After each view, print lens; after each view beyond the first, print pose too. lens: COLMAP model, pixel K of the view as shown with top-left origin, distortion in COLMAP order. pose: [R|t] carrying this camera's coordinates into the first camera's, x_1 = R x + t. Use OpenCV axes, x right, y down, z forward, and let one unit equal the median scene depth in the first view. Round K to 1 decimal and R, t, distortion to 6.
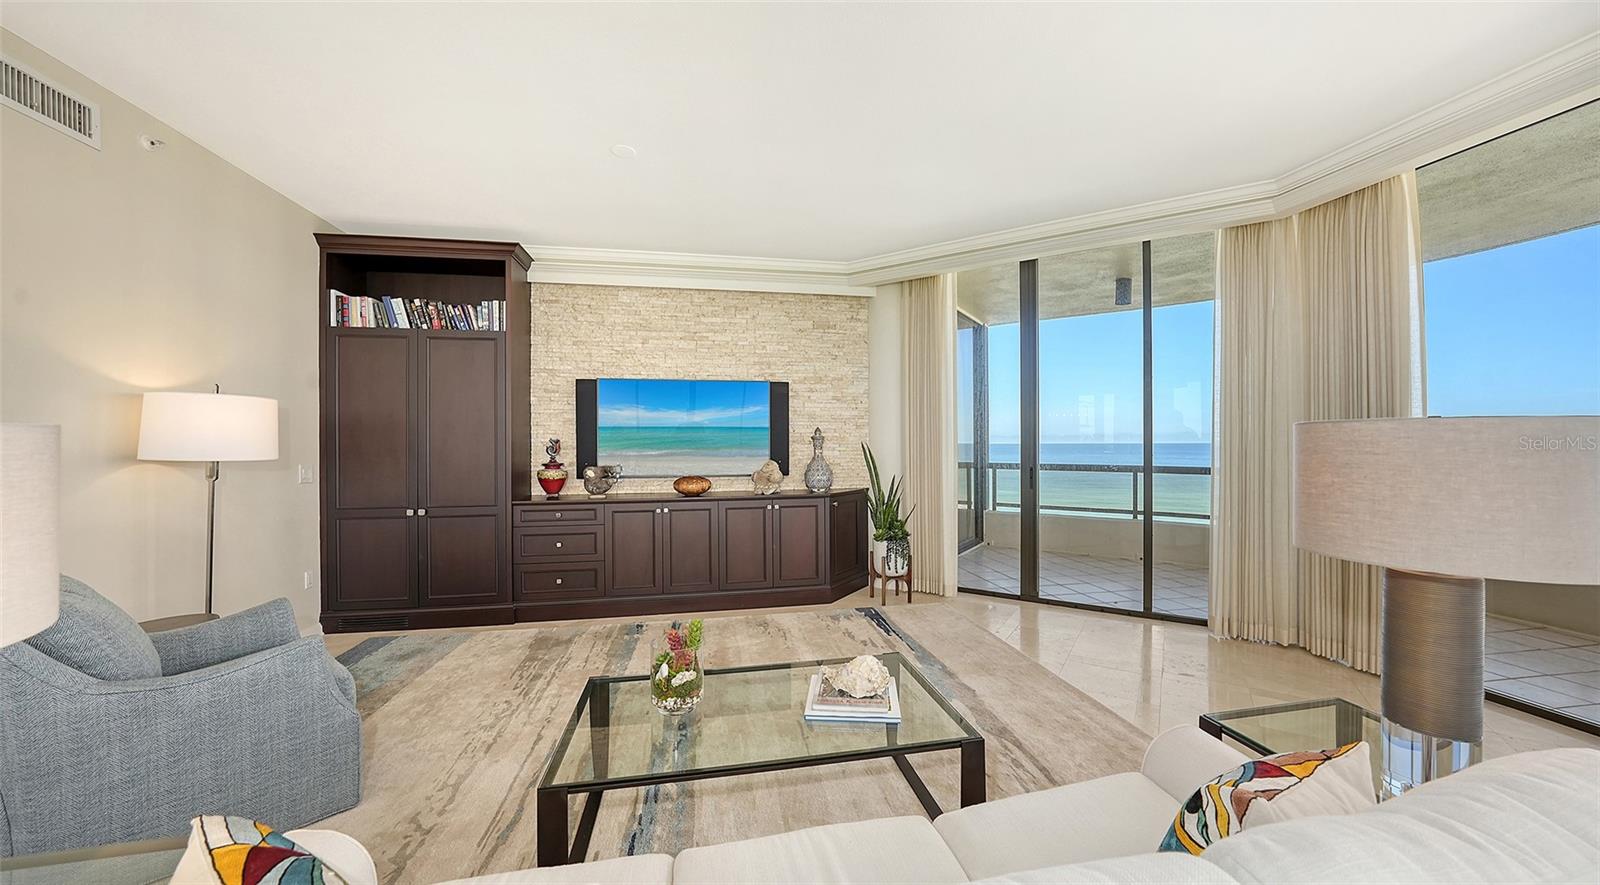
lens RADIAL K [[552.6, 0, 805.6], [0, 552.6, 443.4], [0, 0, 1]] dist [-0.025819, 0.000025]
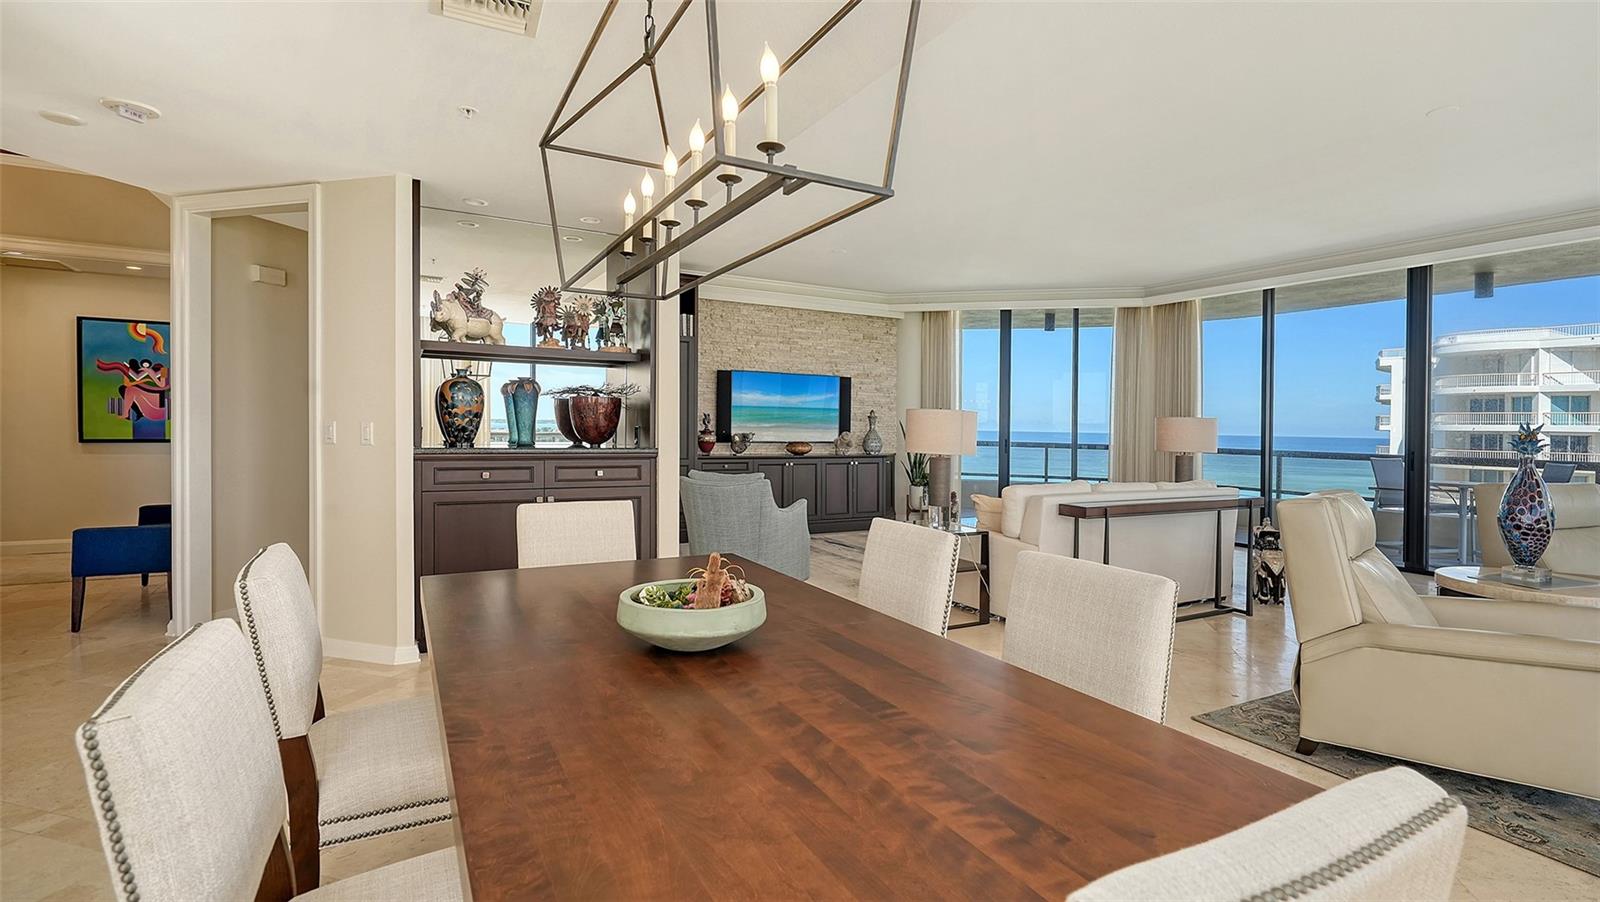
lens RADIAL K [[740.0, 0, 795.6], [0, 740.0, 427.7], [0, 0, 1]] dist [0.001297, 0.000414]
pose [[0.950881, 0.022360, 0.308747, -0.797423], [-0.025325, 0.999664, 0.005601, 0.012187], [-0.308518, -0.013145, 0.951128, -0.812431]]
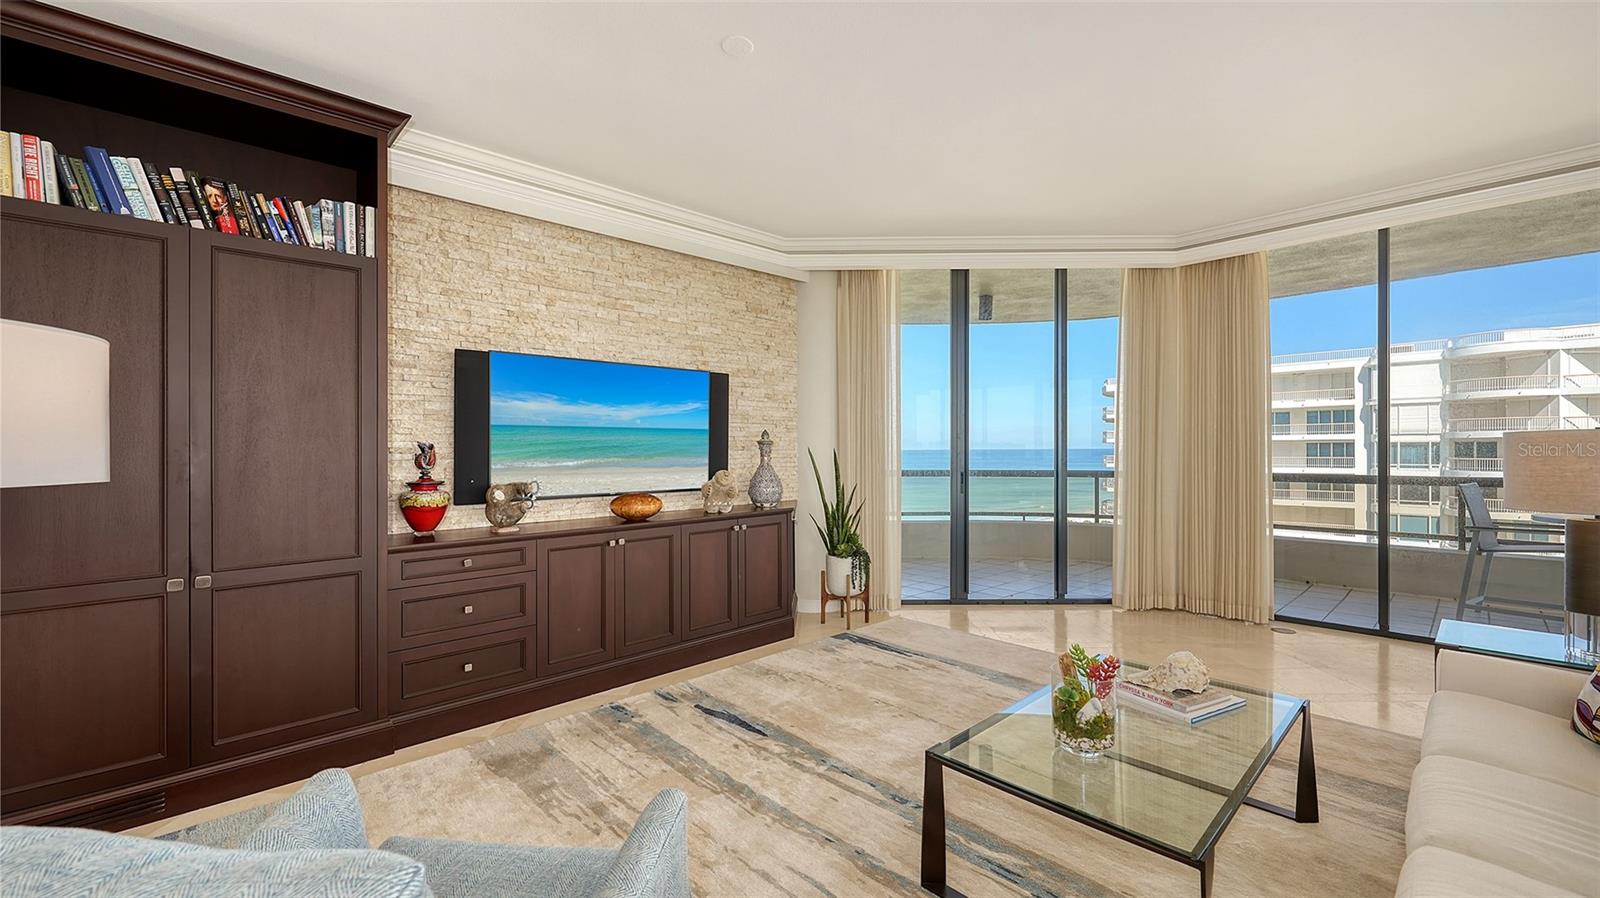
lens RADIAL K [[641.6, 0, 801.0], [0, 641.6, 452.1], [0, 0, 1]] dist [-0.000036, -0.000465]
pose [[0.842701, -0.002535, 0.538376, -0.478097], [-0.000909, 0.999981, 0.006132, -0.002188], [-0.538381, -0.005657, 0.842682, 0.154688]]
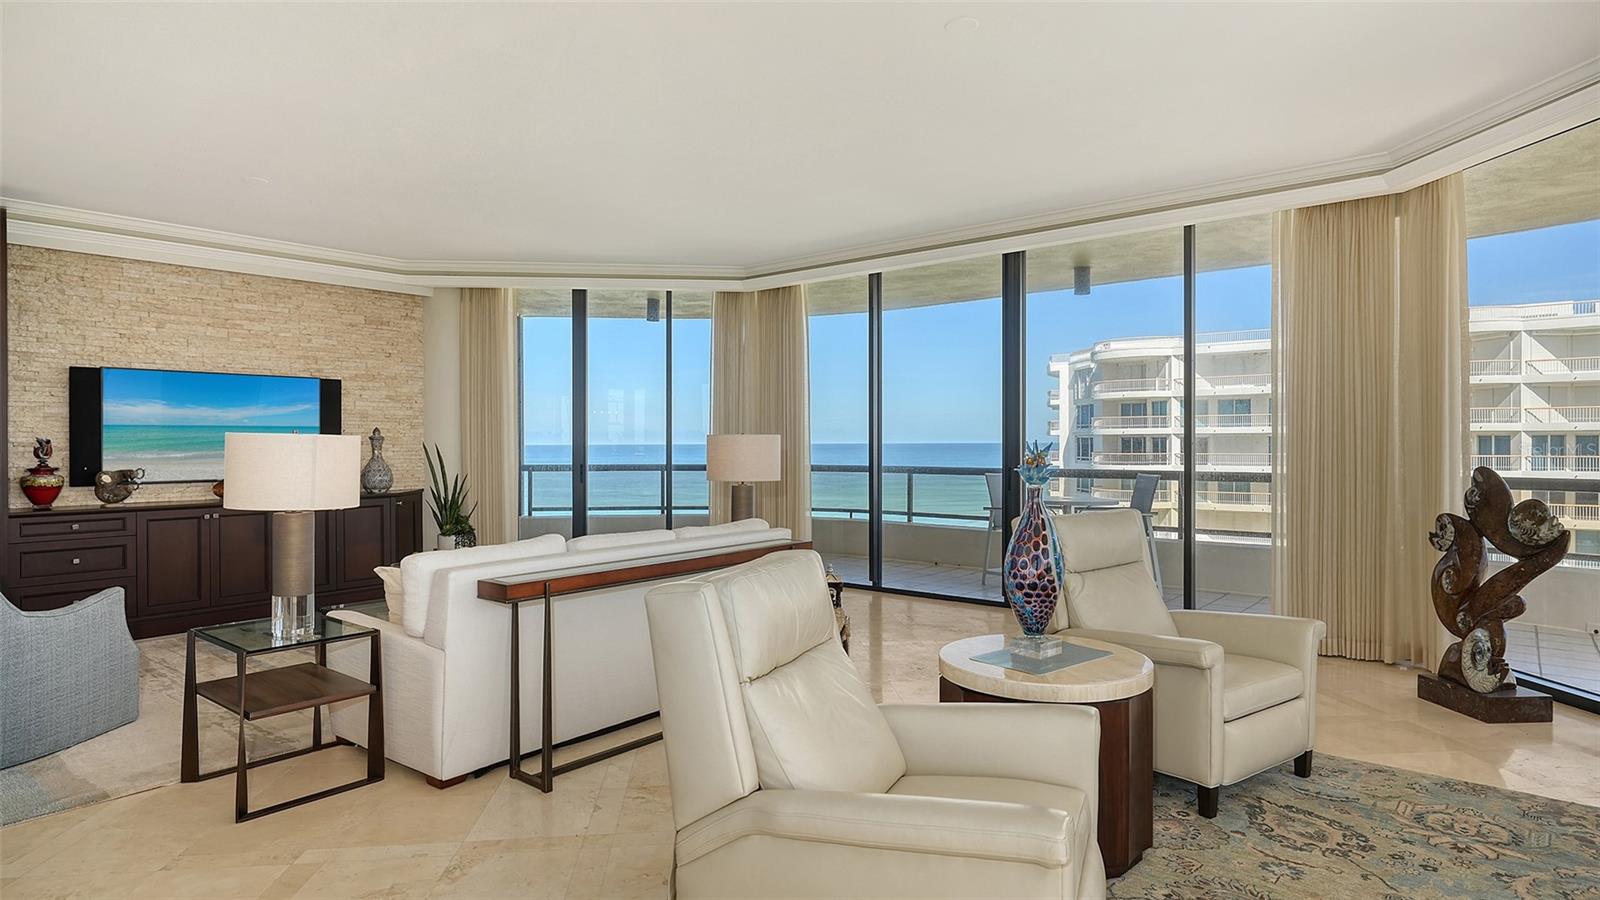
lens RADIAL K [[874.8, 0, 803.8], [0, 874.8, 452.7], [0, 0, 1]] dist [-0.000987, -0.001499]
pose [[0.769467, -0.006008, 0.638658, -0.405880], [-0.003282, 0.999905, 0.013360, -0.007994], [-0.638678, -0.012376, 0.769374, -0.719673]]
